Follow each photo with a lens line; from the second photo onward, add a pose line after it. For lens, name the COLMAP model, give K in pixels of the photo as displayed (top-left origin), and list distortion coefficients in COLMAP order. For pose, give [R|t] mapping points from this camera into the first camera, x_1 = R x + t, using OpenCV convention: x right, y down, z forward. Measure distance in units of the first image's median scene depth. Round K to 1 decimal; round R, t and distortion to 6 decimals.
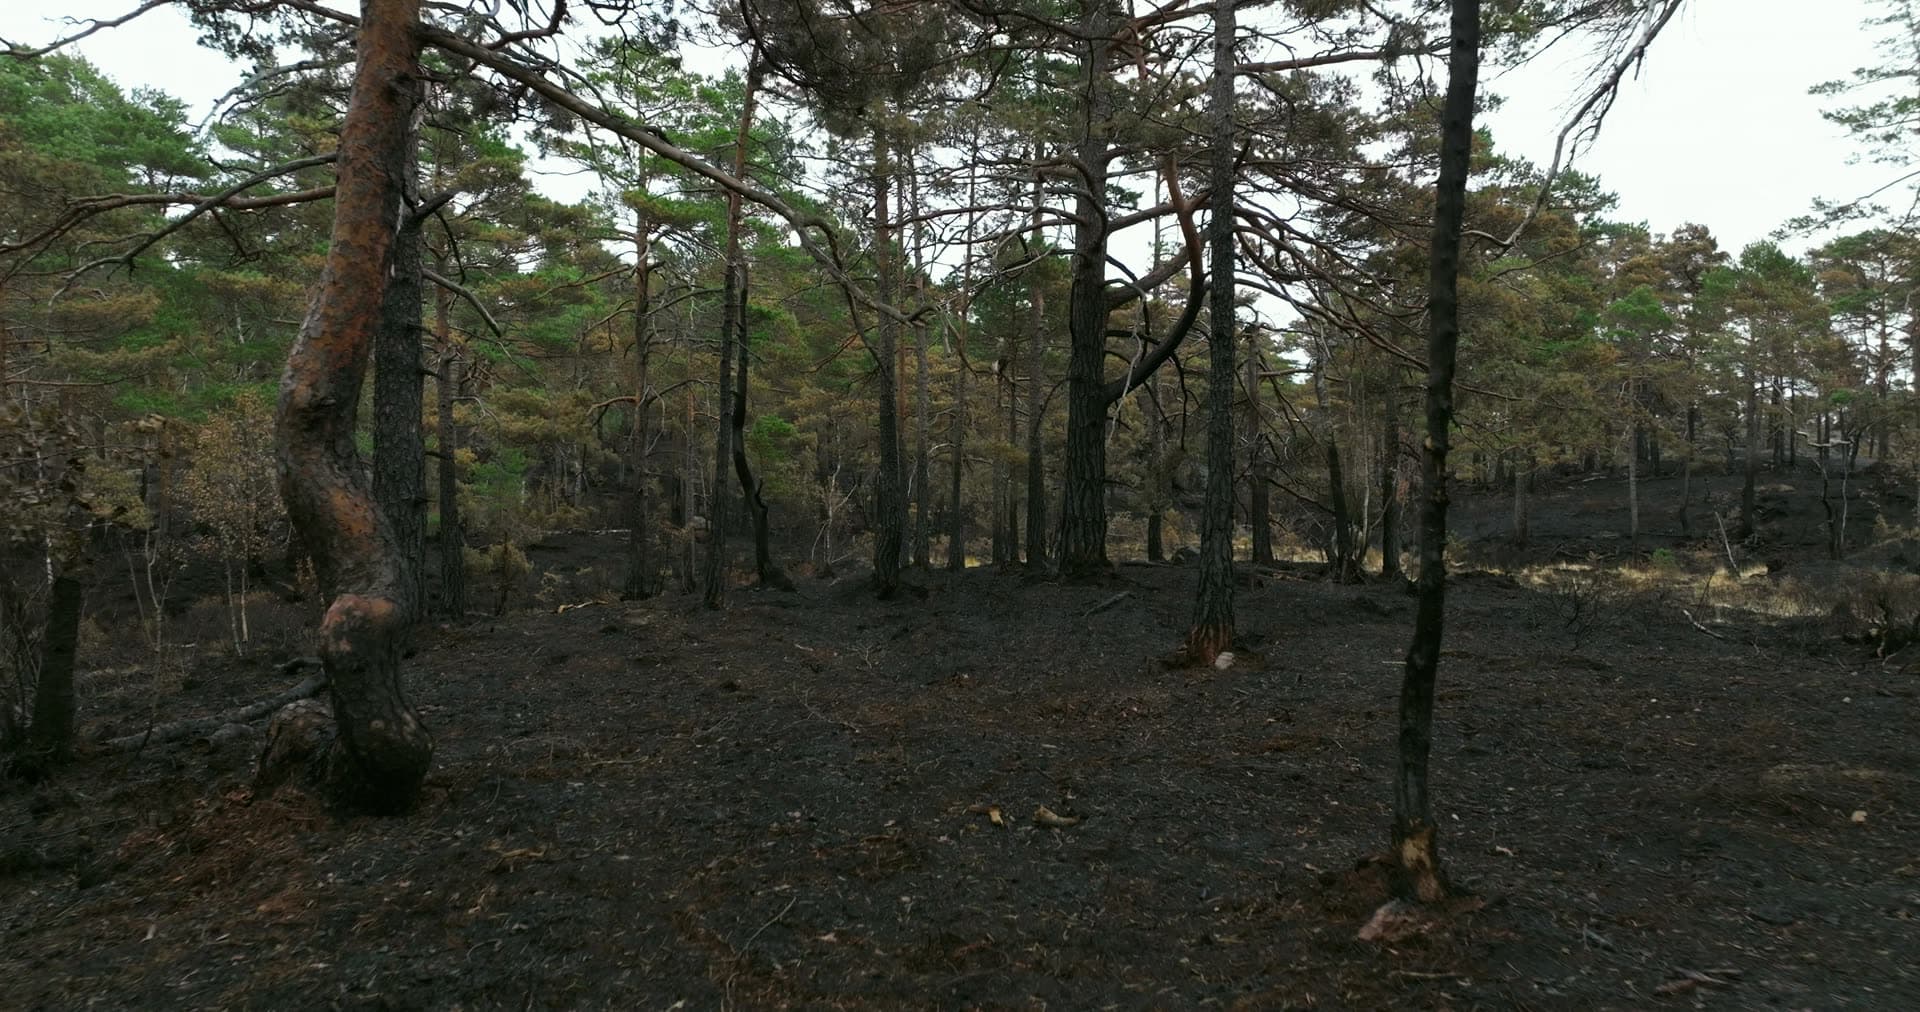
lens RADIAL K [[1341.7, 0, 966.8], [0, 1341.7, 505.8], [0, 0, 1]] dist [-0.005170, 0.025644]
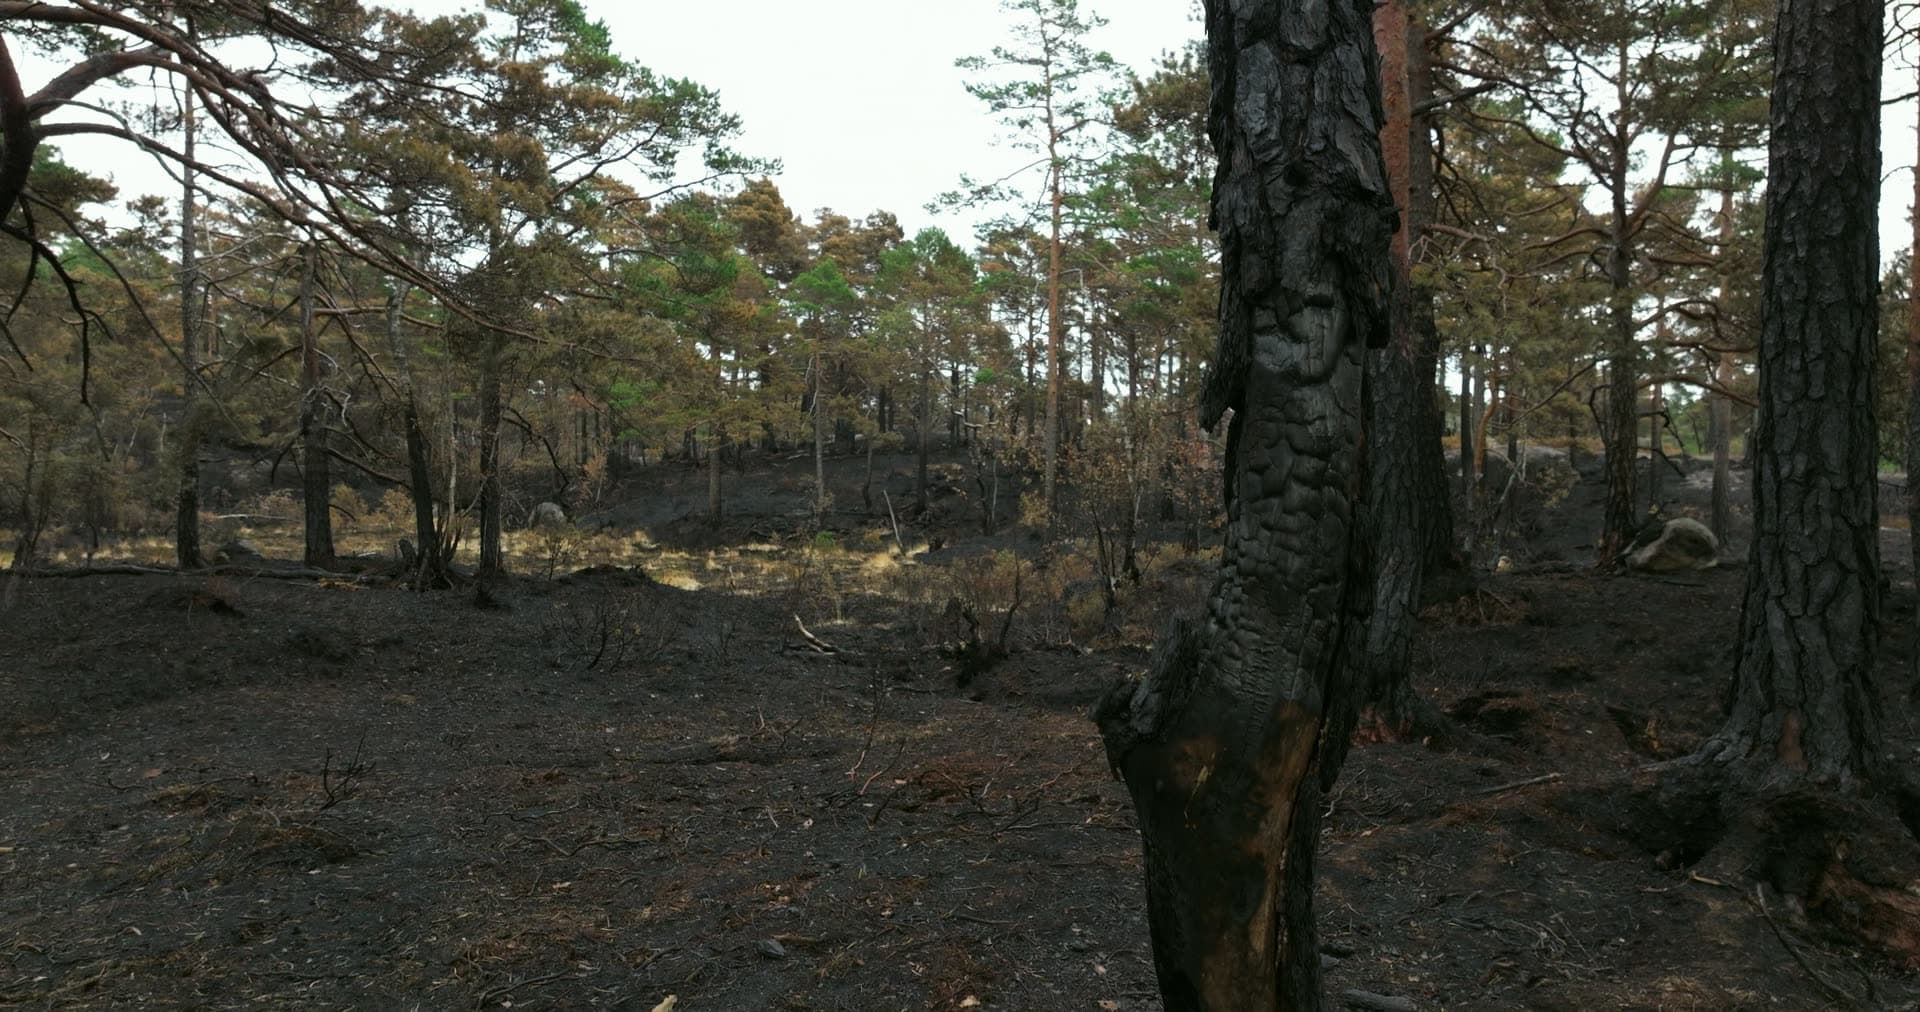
lens RADIAL K [[1341.7, 0, 957.1], [0, 1341.7, 501.6], [0, 0, 1]] dist [-0.005170, 0.025644]
pose [[0.863003, -0.005293, 0.505172, 0.102663], [-0.002721, 0.999882, 0.015124, -0.002572], [-0.505192, -0.014426, 0.862886, 0.118347]]
